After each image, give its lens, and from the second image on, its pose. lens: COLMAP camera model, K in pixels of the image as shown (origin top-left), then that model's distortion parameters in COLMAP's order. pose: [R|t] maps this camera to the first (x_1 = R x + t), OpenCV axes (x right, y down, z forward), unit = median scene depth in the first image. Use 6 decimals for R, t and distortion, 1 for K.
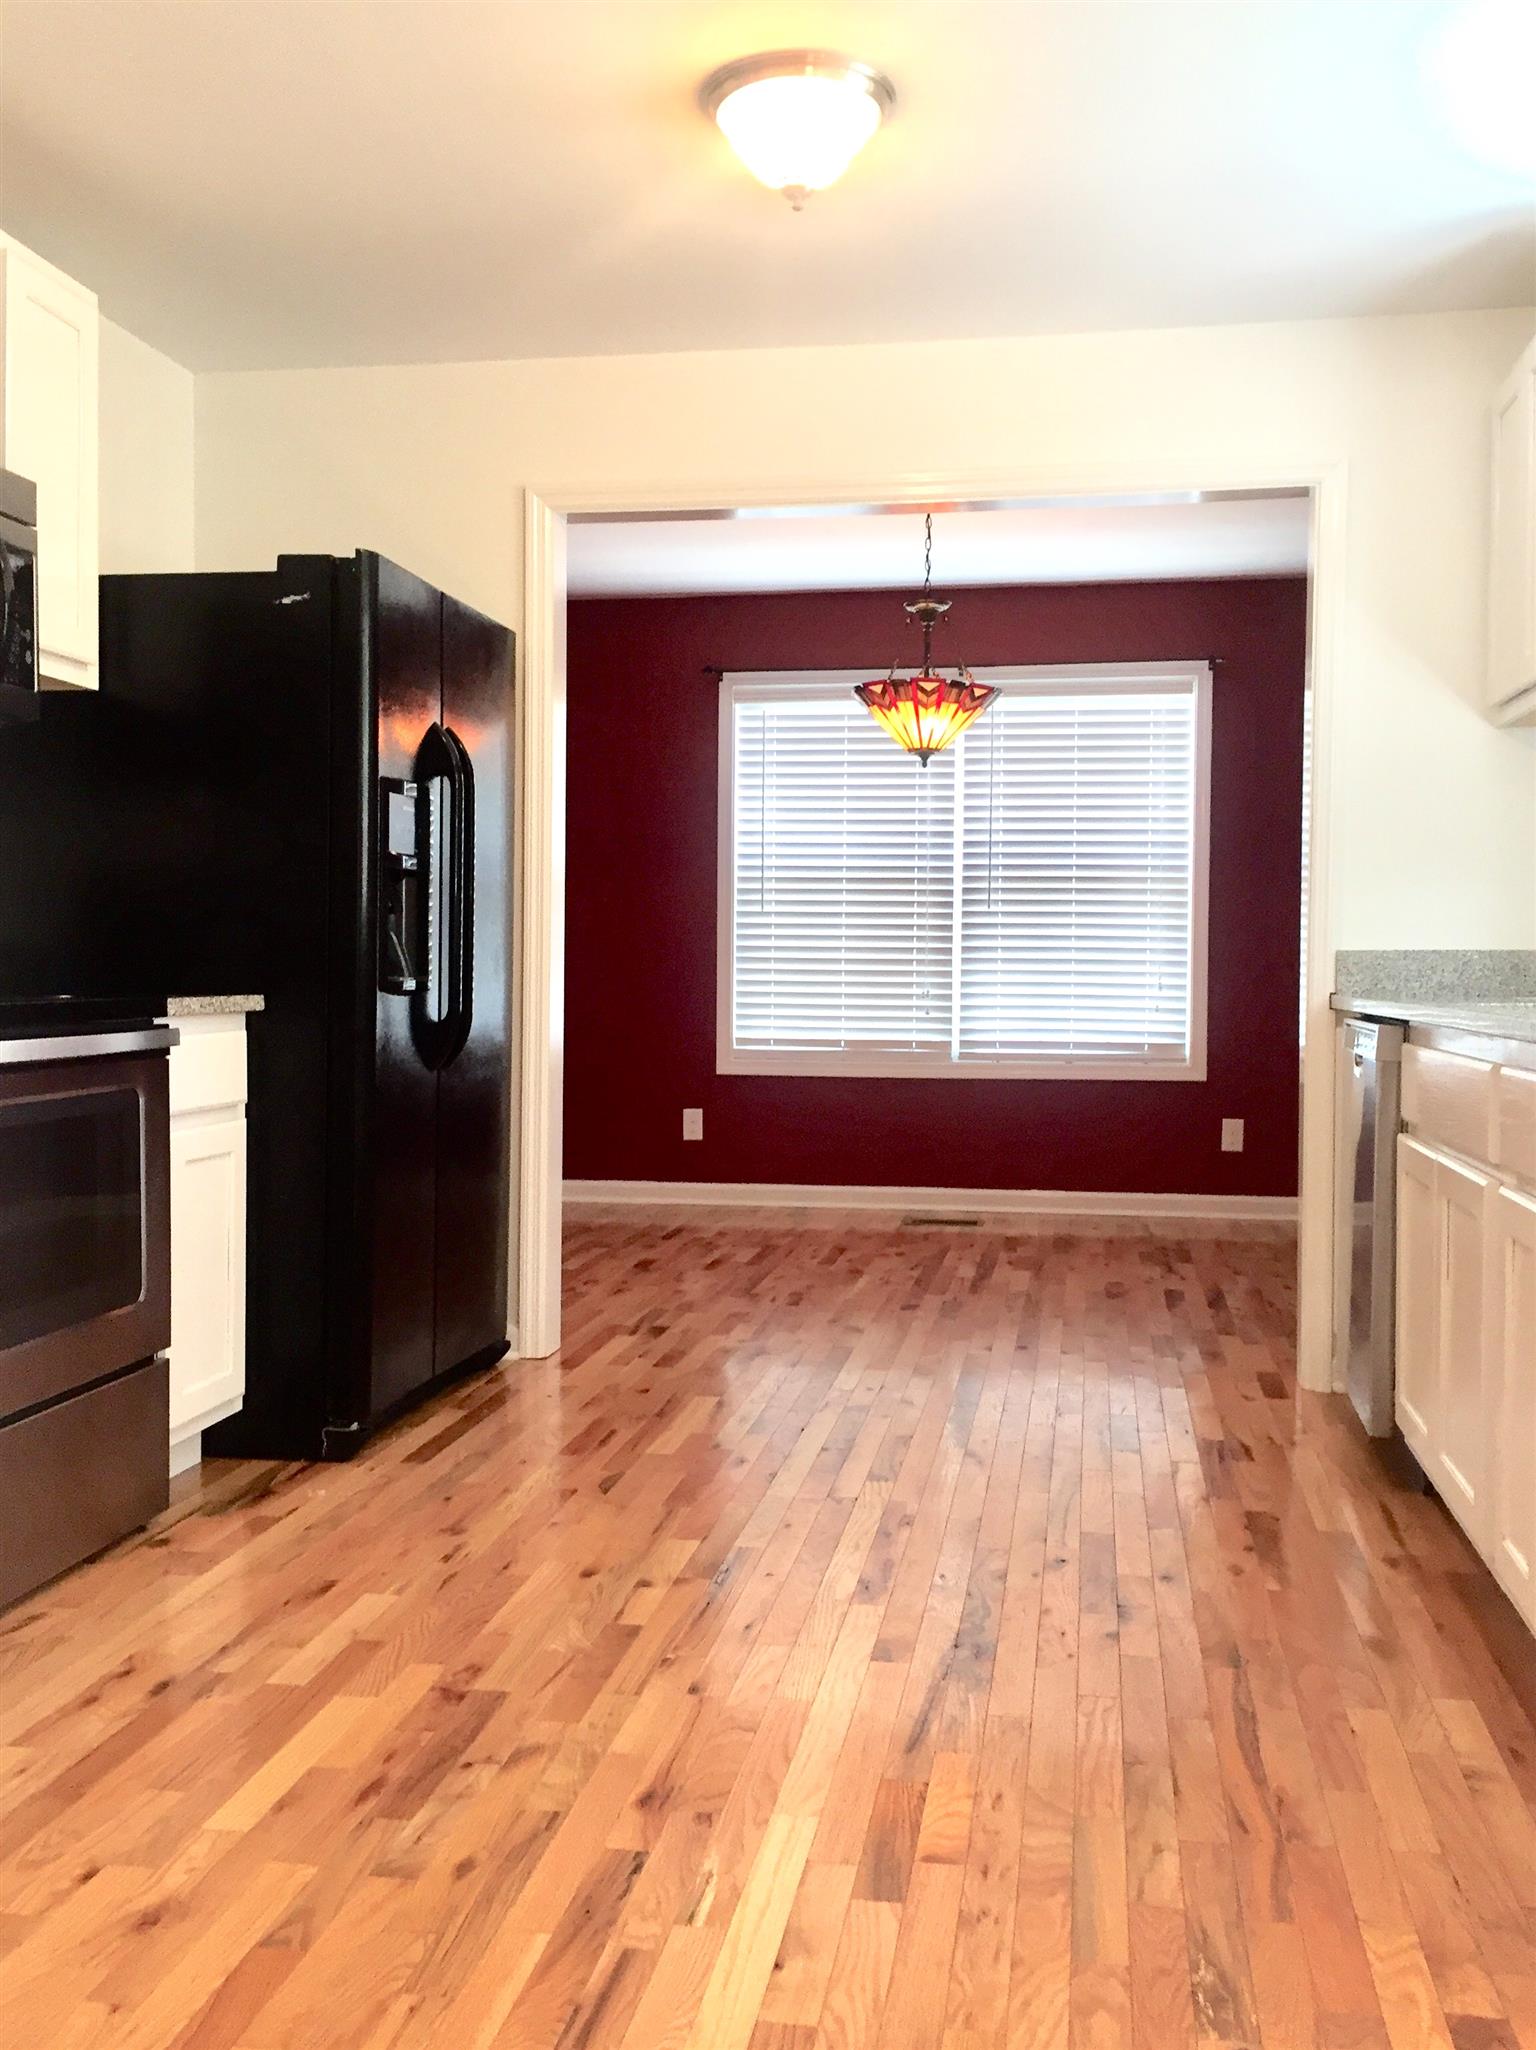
lens RADIAL K [[1860.1, 0, 768.1], [0, 1860.1, 1021.6], [0, 0, 1]] dist [-0.008701, -0.004904]
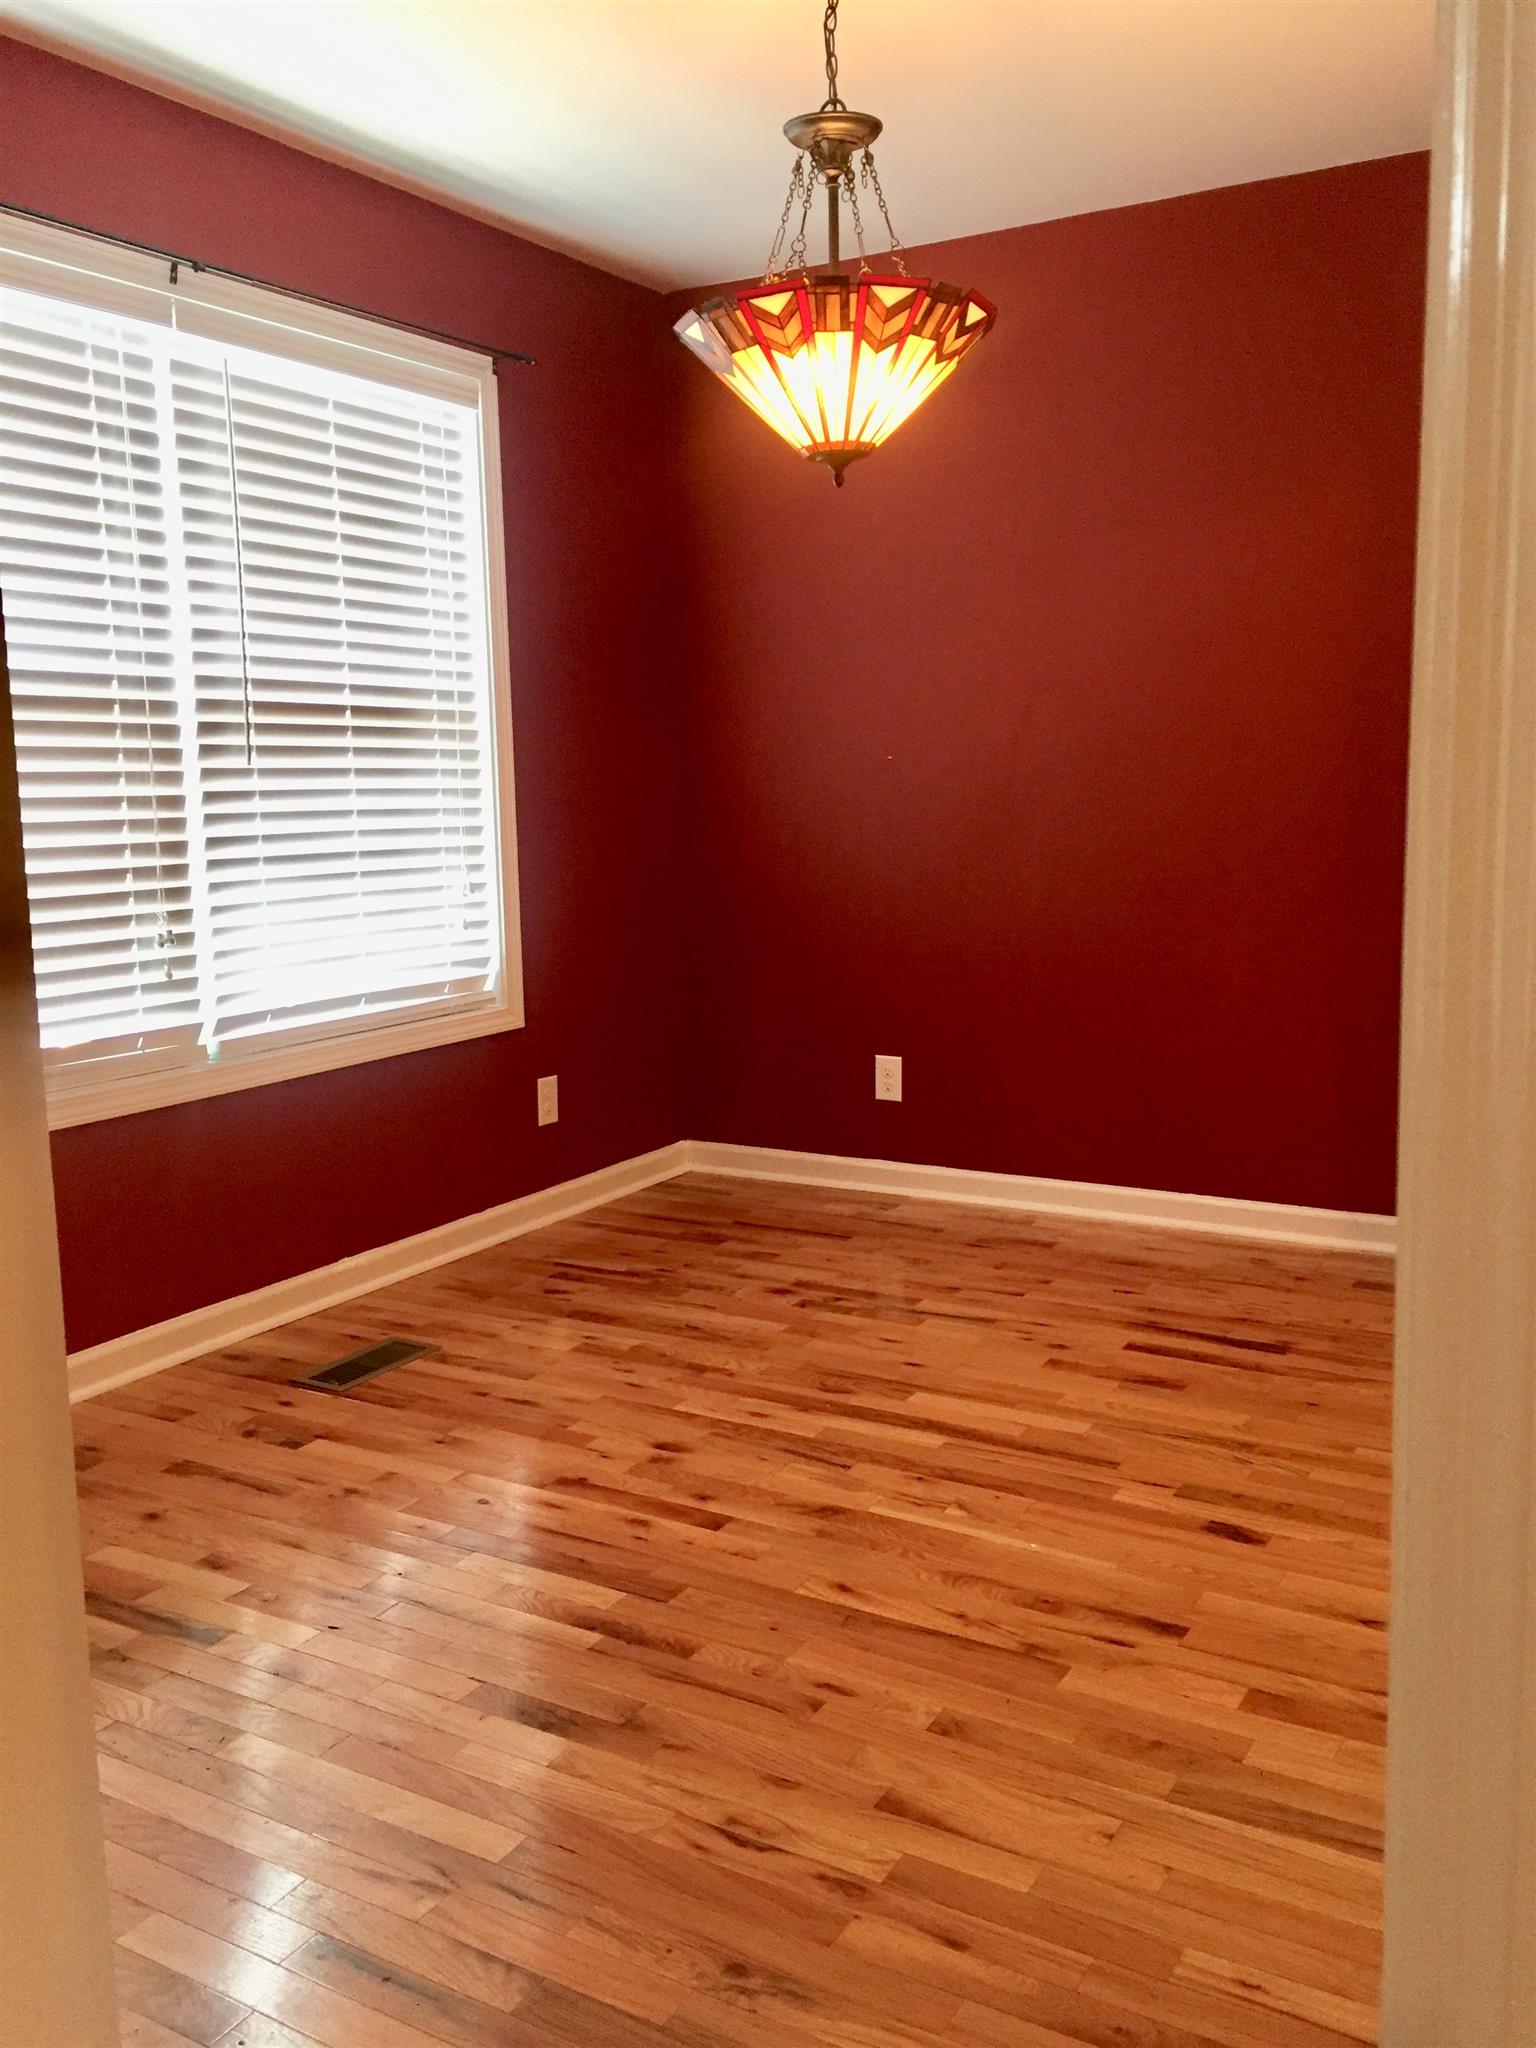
lens RADIAL K [[1752.6, 0, 765.8], [0, 1752.6, 1019.6], [0, 0, 1]] dist [0.063294, -0.074217]
pose [[0.362224, -0.142125, 0.921192, -0.720824], [0.049027, 0.989844, 0.133439, -0.117023], [-0.930801, -0.003172, 0.365513, 1.649022]]
